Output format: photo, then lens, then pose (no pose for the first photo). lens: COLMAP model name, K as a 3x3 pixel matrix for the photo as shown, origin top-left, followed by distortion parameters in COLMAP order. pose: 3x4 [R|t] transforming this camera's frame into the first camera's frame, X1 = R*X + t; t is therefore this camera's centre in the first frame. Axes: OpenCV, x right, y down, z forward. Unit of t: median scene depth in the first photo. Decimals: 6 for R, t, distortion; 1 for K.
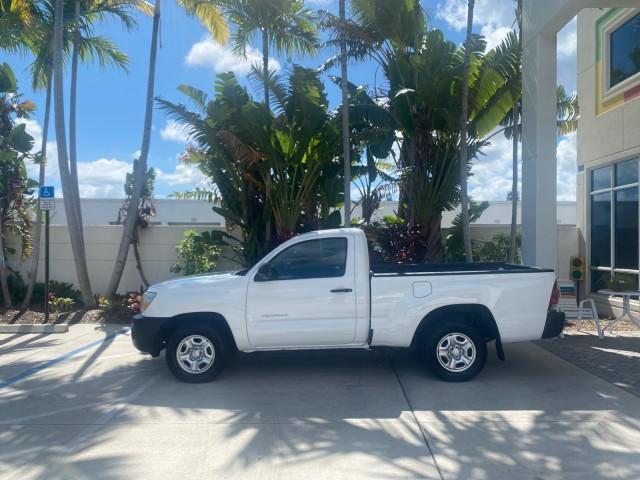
lens RADIAL K [[484.5, 0, 320.9], [0, 484.5, 235.4], [0, 0, 1]] dist [0.025093, -0.005766]
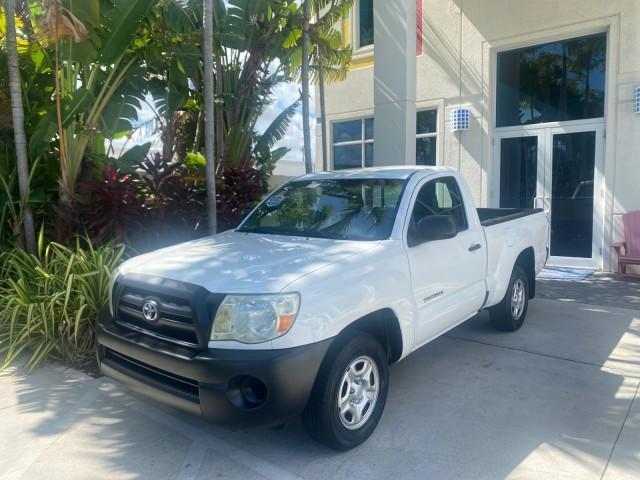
lens RADIAL K [[491.7, 0, 319.6], [0, 491.7, 237.6], [0, 0, 1]] dist [0.002278, -0.005422]
pose [[0.609495, -0.082838, 0.788450, -0.373256], [0.004847, 0.994897, 0.100781, 0.011009], [-0.792775, -0.057604, 0.606786, 0.385014]]
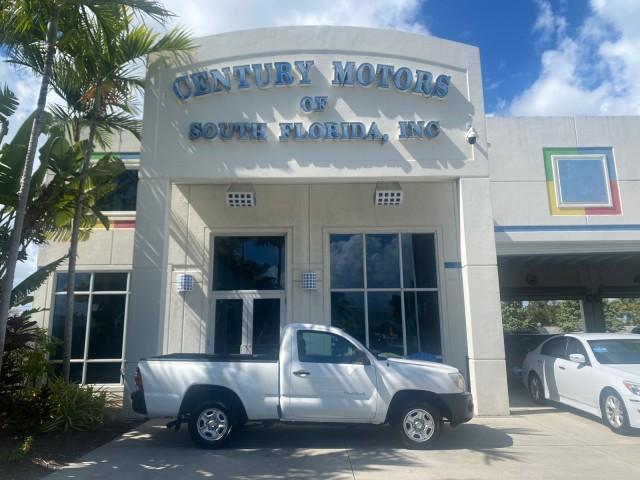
lens RADIAL K [[502.8, 0, 320.8], [0, 502.8, 241.6], [0, 0, 1]] dist [0.111371, -0.001430]
pose [[-0.038273, 0.191676, 0.980712, -0.697124], [-0.006846, 0.981357, -0.192070, 0.019967], [-0.999244, -0.014065, -0.036247, 0.476912]]
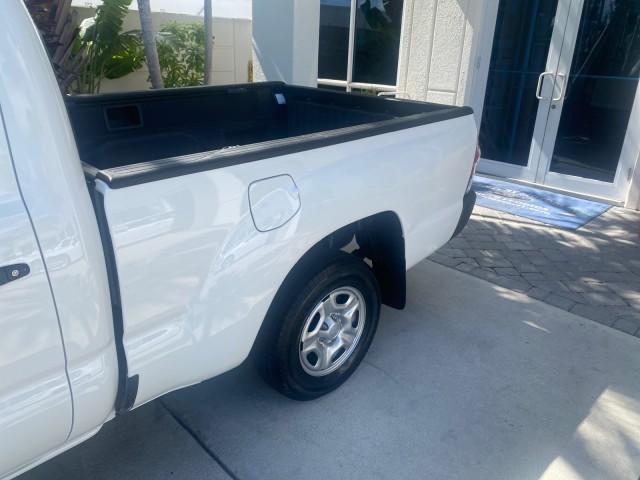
lens RADIAL K [[488.7, 0, 321.4], [0, 488.7, 232.1], [0, 0, 1]] dist [0.001264, -0.006188]
pose [[0.689763, -0.235089, 0.684806, 0.004979], [-0.047812, 0.928966, 0.367065, 0.006690], [-0.722455, -0.285930, 0.629526, 0.408461]]
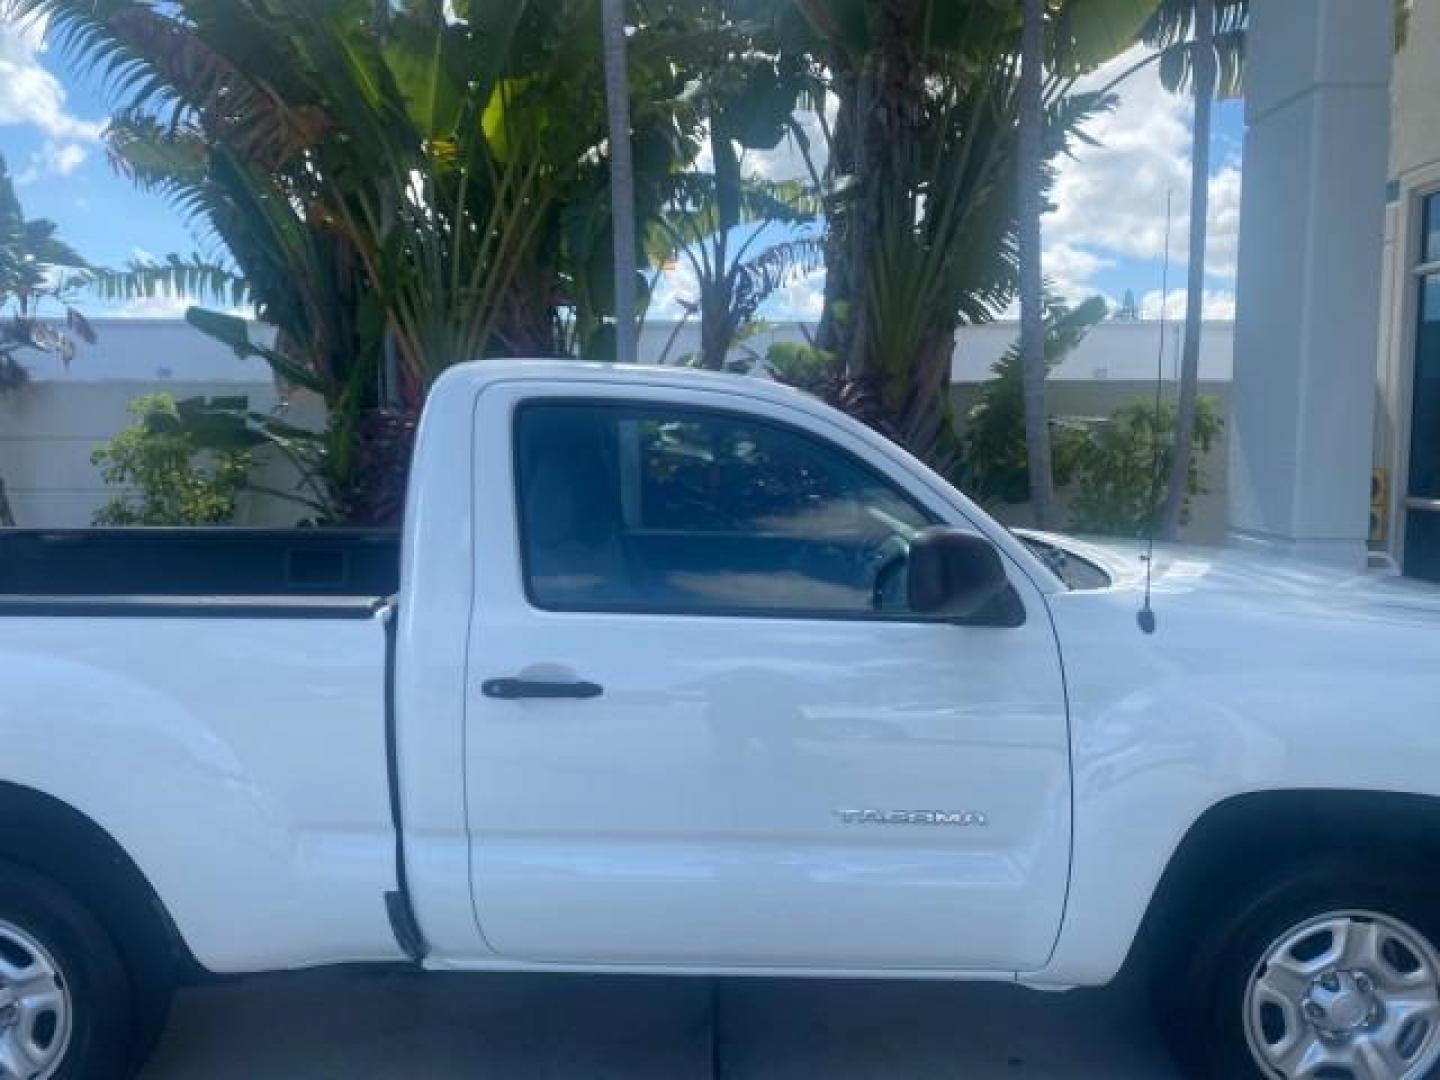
lens RADIAL K [[1110.2, 0, 714.4], [0, 1110.2, 539.1], [0, 0, 1]] dist [0.003840, -0.004029]
pose [[0.999644, -0.009431, 0.024969, 0.078774], [0.006555, 0.993591, 0.112841, 0.004353], [-0.025873, -0.112637, 0.993299, 0.292176]]
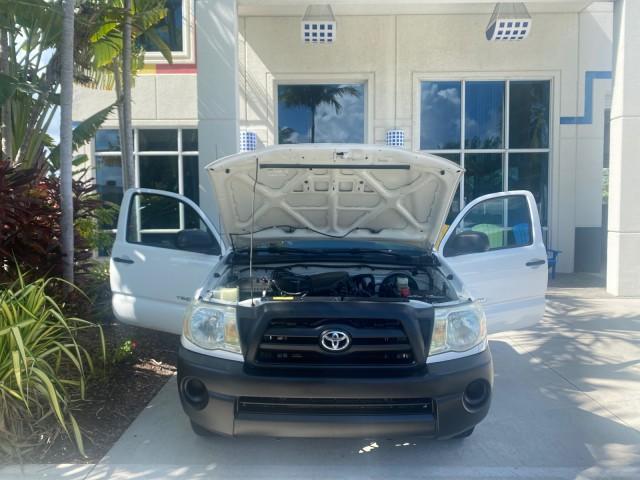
lens RADIAL K [[493.1, 0, 318.1], [0, 493.1, 237.7], [0, 0, 1]] dist [-0.000495, -0.003217]
pose [[-0.023873, -0.064077, 0.997659, -0.462463], [-0.009362, 0.997914, 0.063869, 0.011845], [-0.999671, -0.007816, -0.024423, 0.644422]]
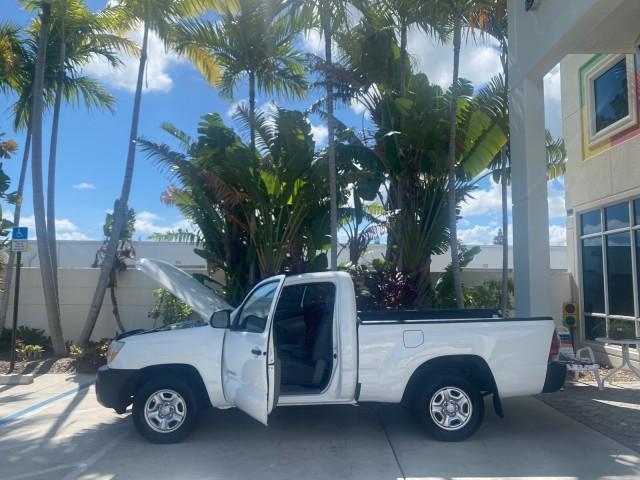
lens RADIAL K [[484.2, 0, 319.9], [0, 484.2, 238.3], [0, 0, 1]] dist [0.024769, -0.000548]
pose [[0.999751, 0.005242, 0.021681, 0.004952], [-0.003428, 0.996553, -0.082889, -0.001318], [-0.022040, 0.082794, 0.996323, 0.033737]]
